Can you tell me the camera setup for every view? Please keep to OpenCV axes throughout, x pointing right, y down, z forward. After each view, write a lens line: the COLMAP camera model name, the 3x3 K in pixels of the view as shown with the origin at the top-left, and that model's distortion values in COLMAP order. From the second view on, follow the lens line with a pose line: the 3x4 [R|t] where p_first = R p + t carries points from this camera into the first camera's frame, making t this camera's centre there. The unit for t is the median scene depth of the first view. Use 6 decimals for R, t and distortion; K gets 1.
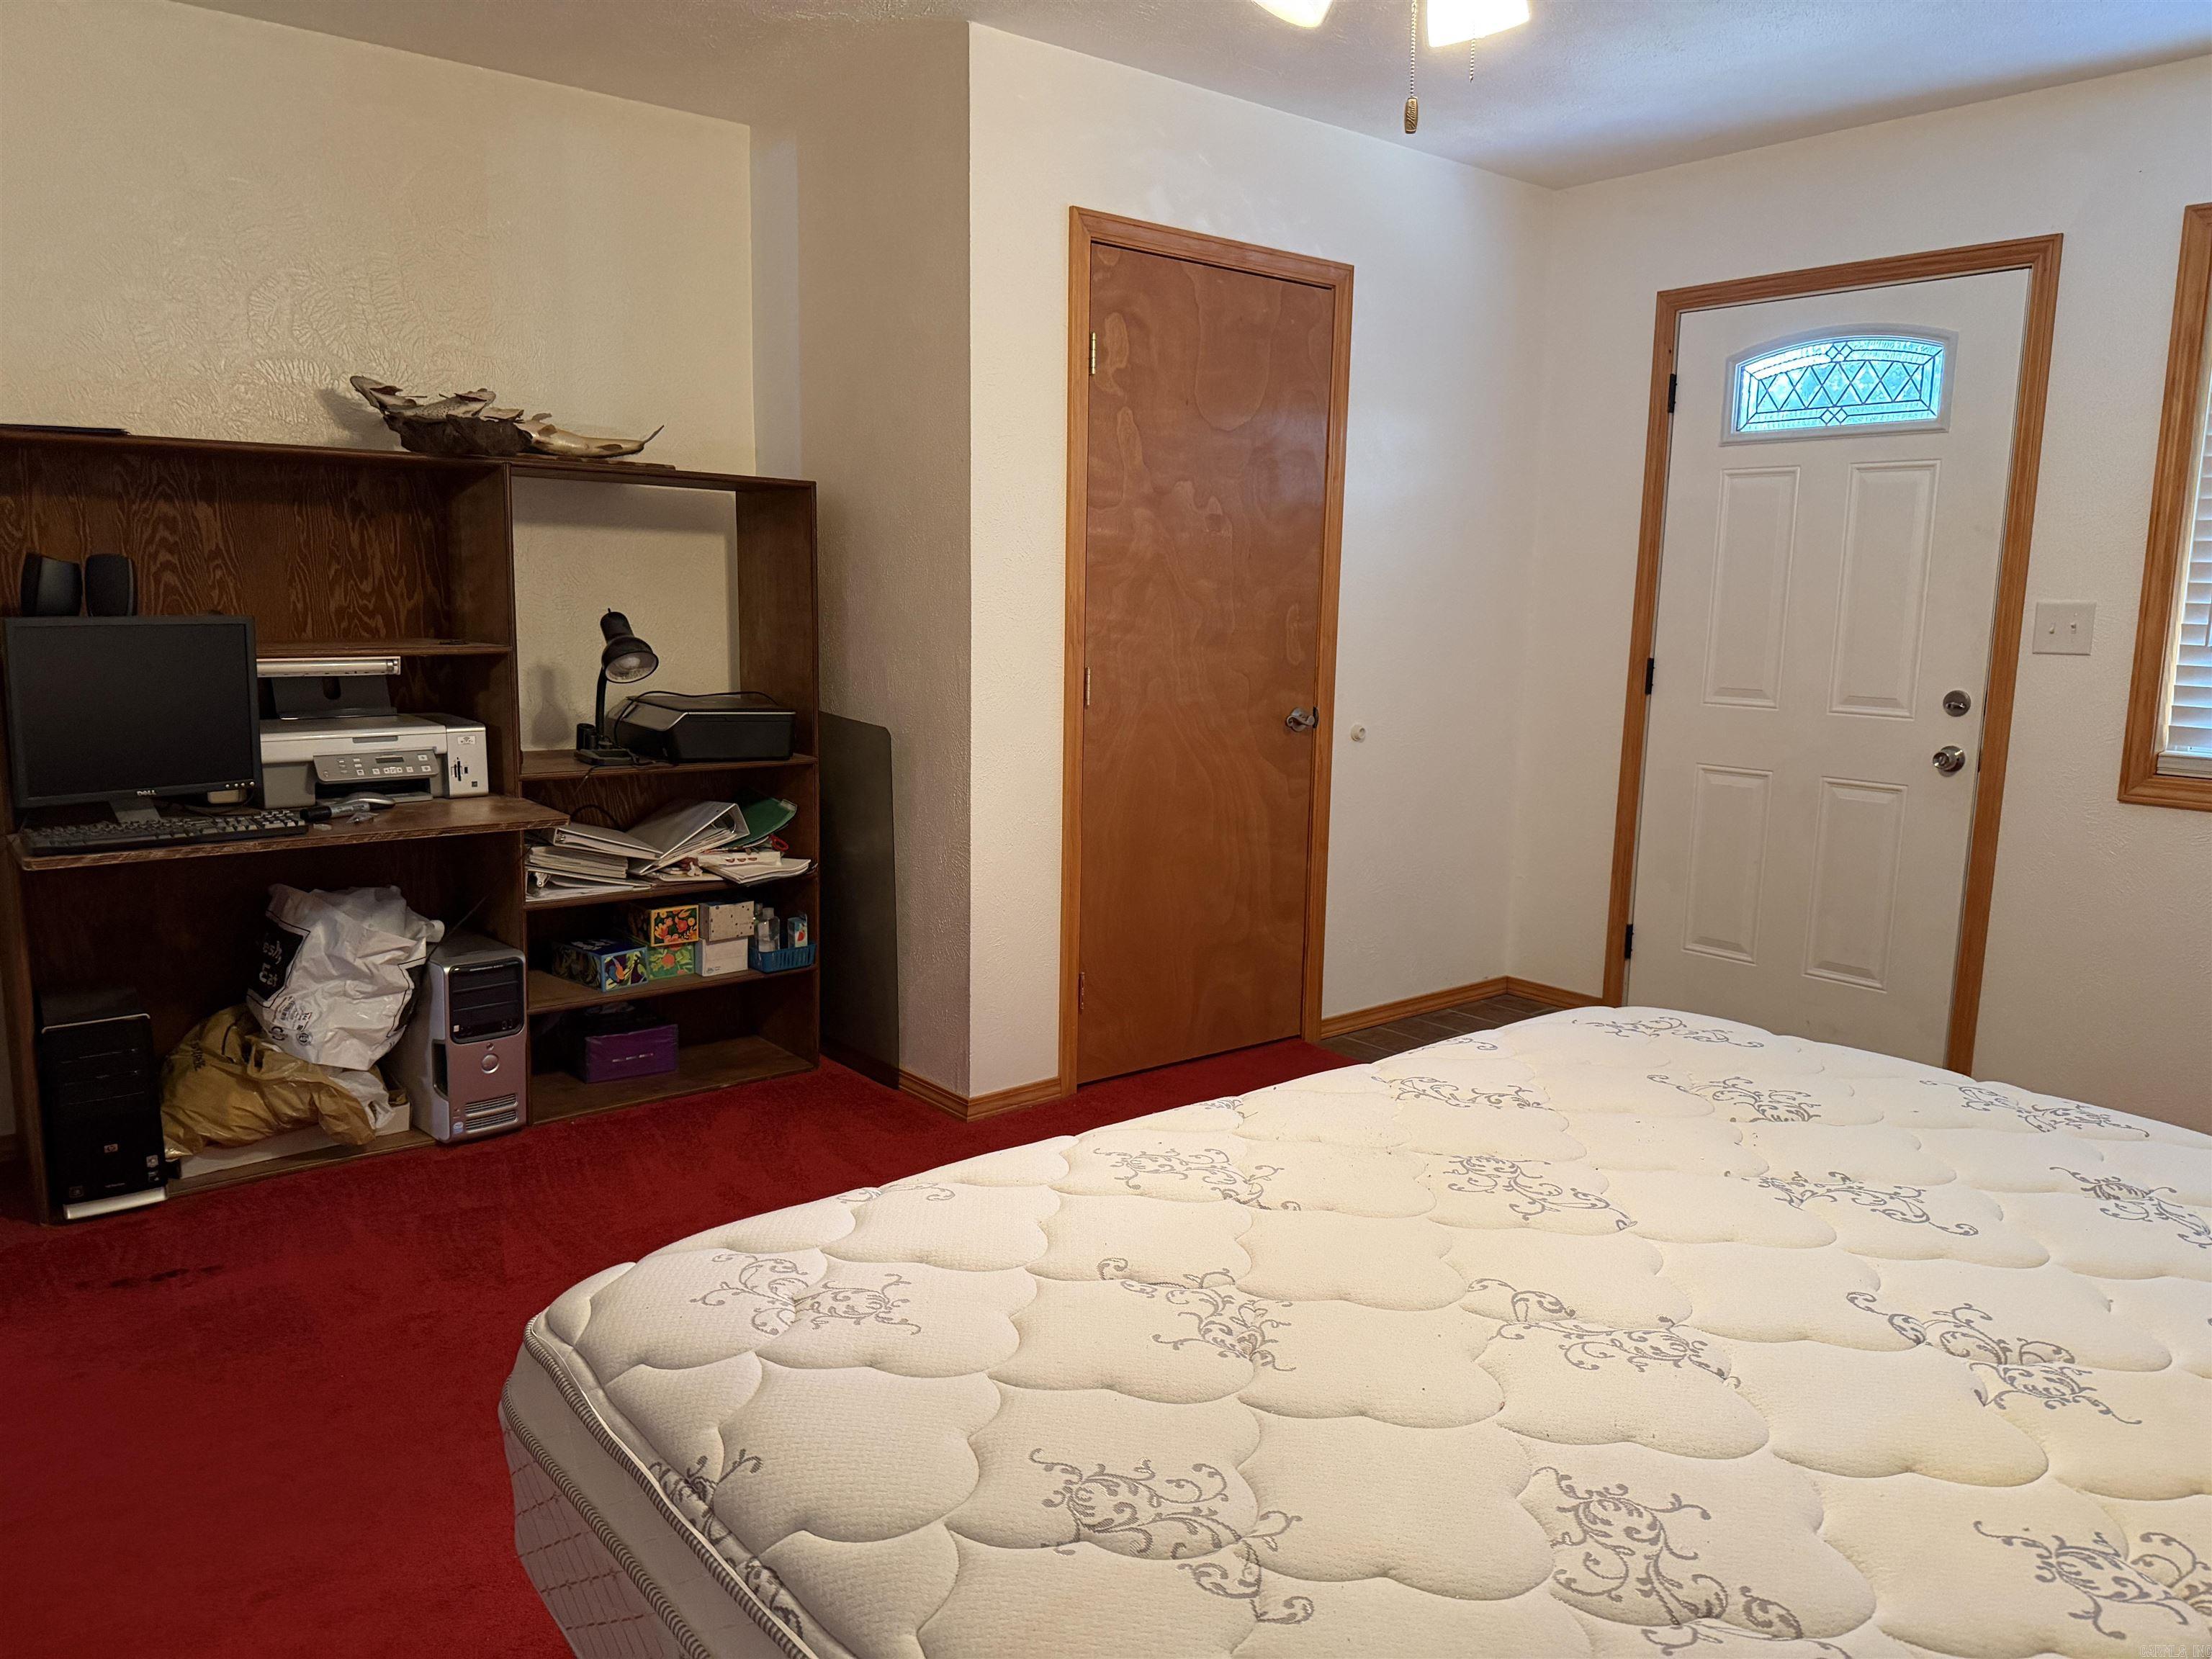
lens RADIAL K [[1568.9, 0, 1106.7], [0, 1568.9, 826.3], [0, 0, 1]] dist [0.023825, -0.012400]
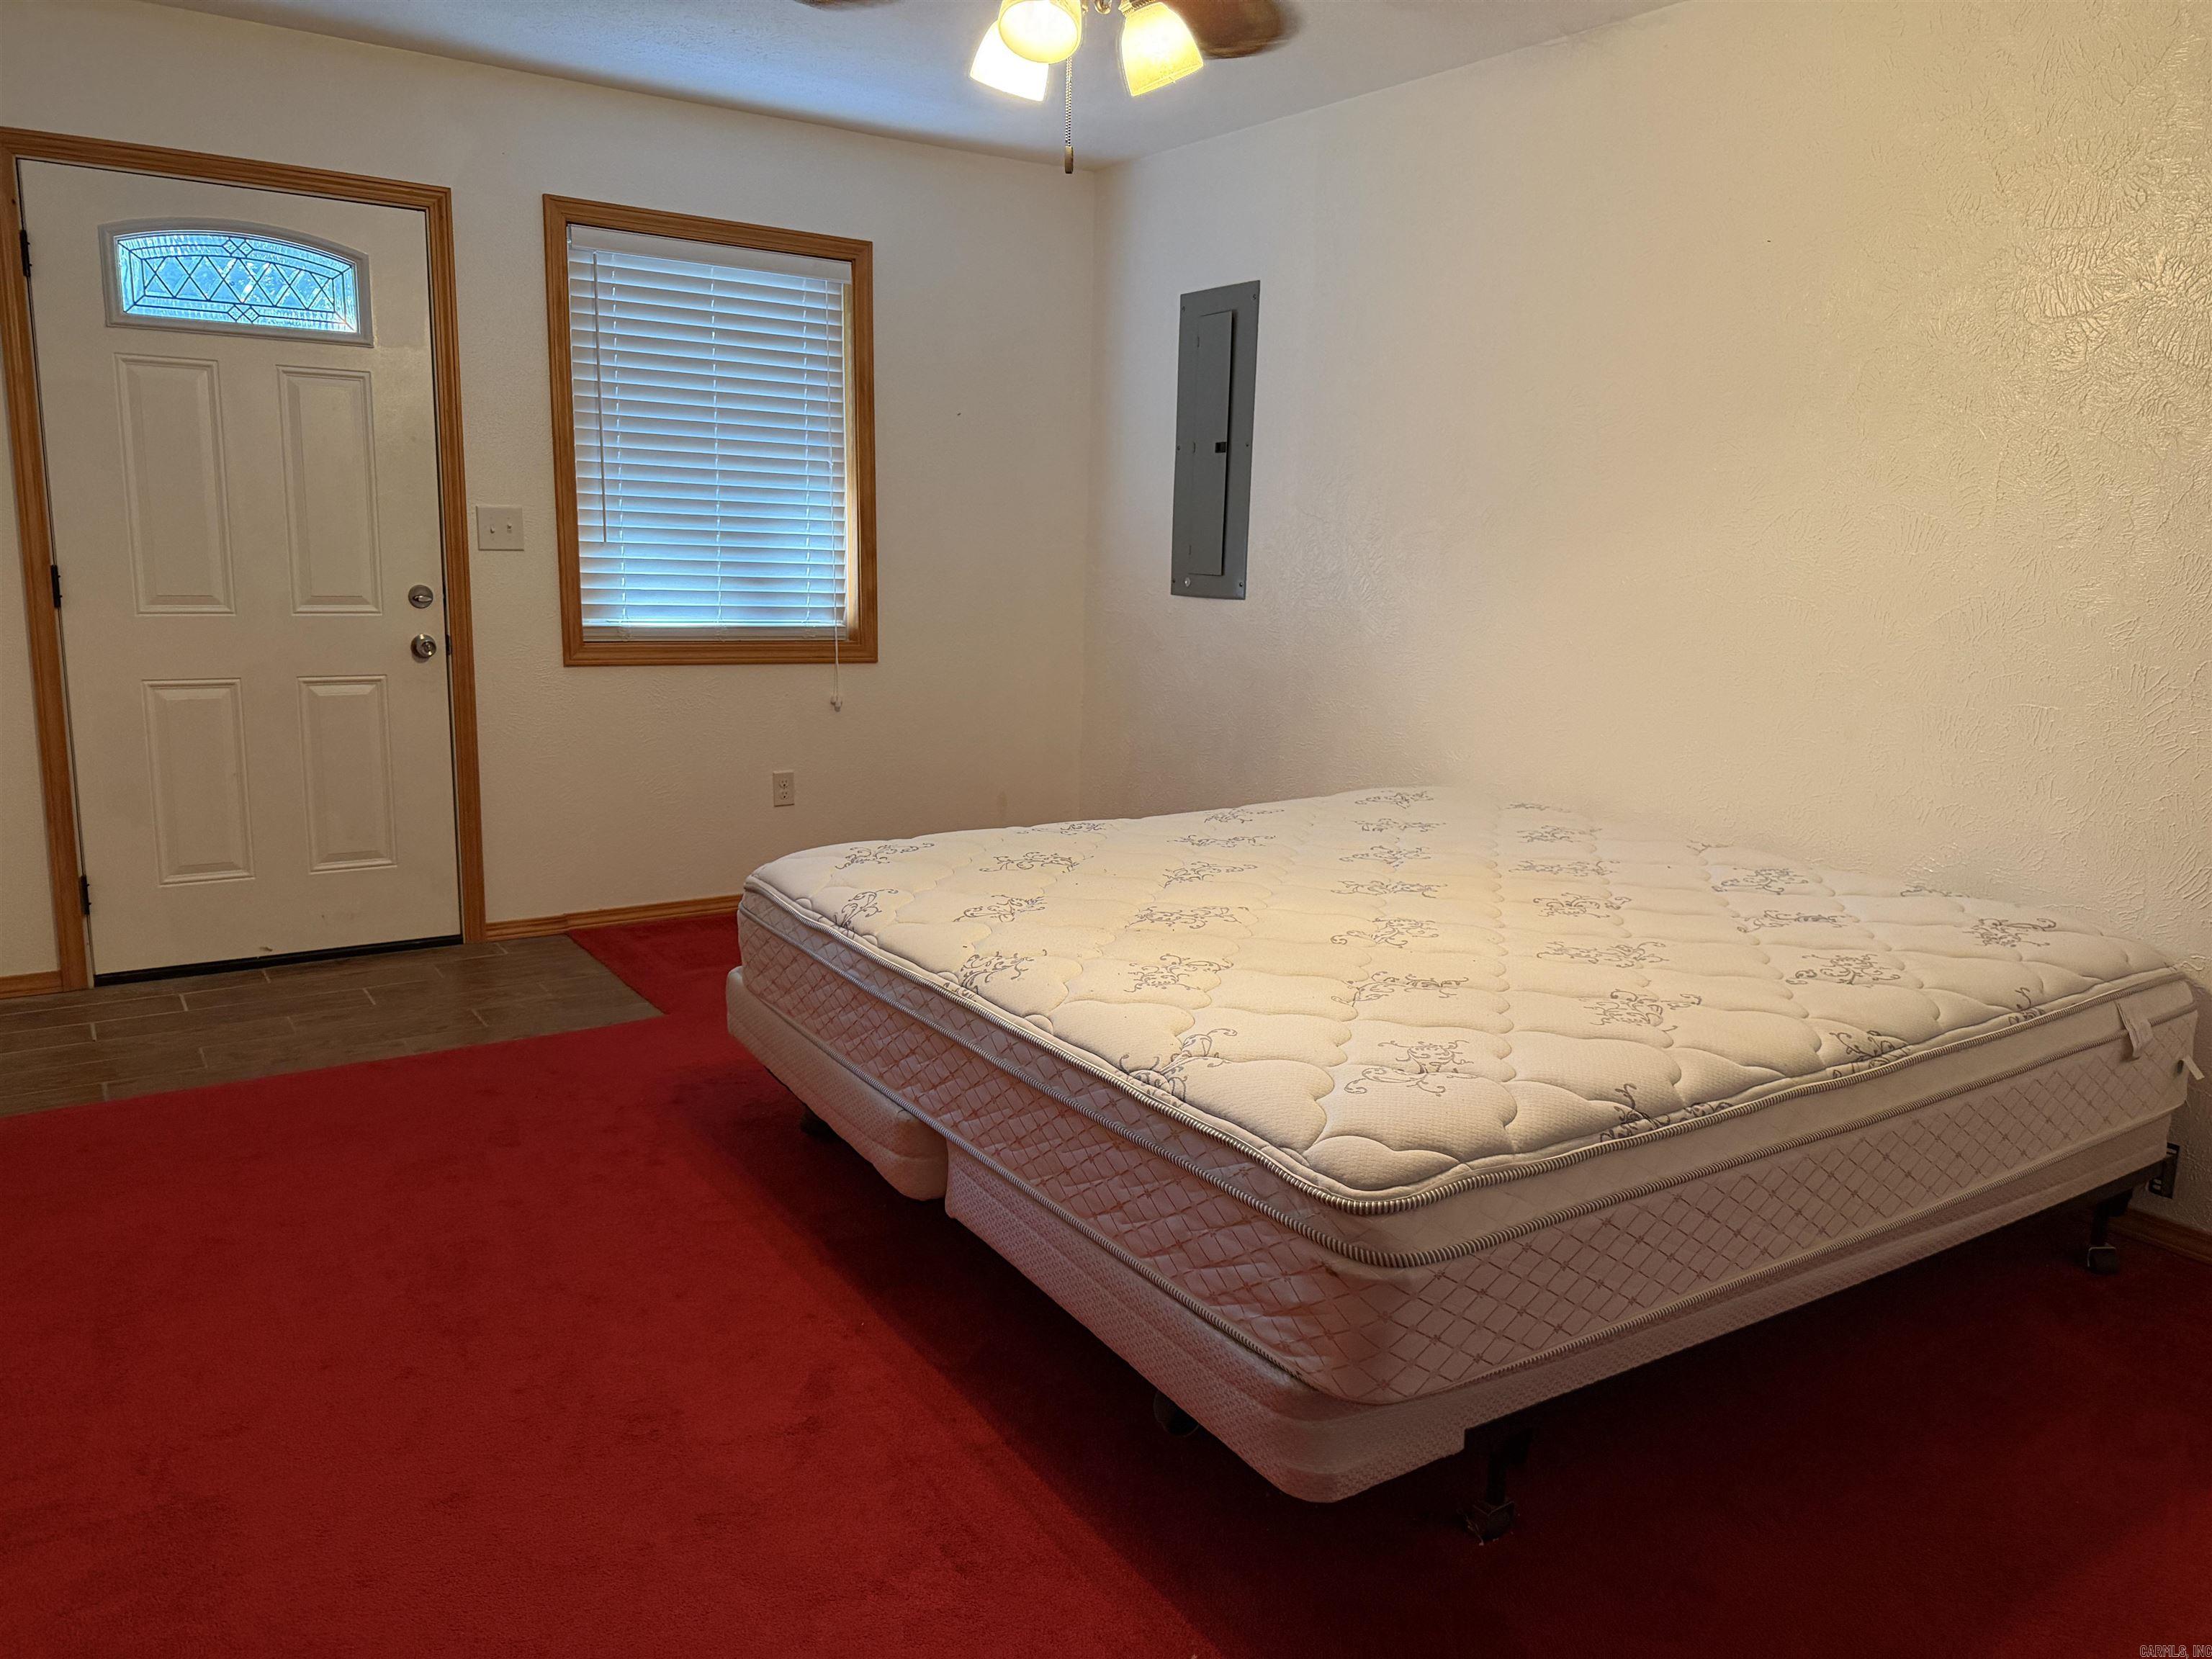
lens RADIAL K [[1568.9, 0, 1105.8], [0, 1568.9, 834.6], [0, 0, 1]] dist [0.023825, -0.012400]
pose [[0.099534, -0.208841, 0.972871, -0.550848], [0.125327, 0.972571, 0.195954, -0.072403], [-0.987110, 0.102423, 0.122977, 0.398557]]
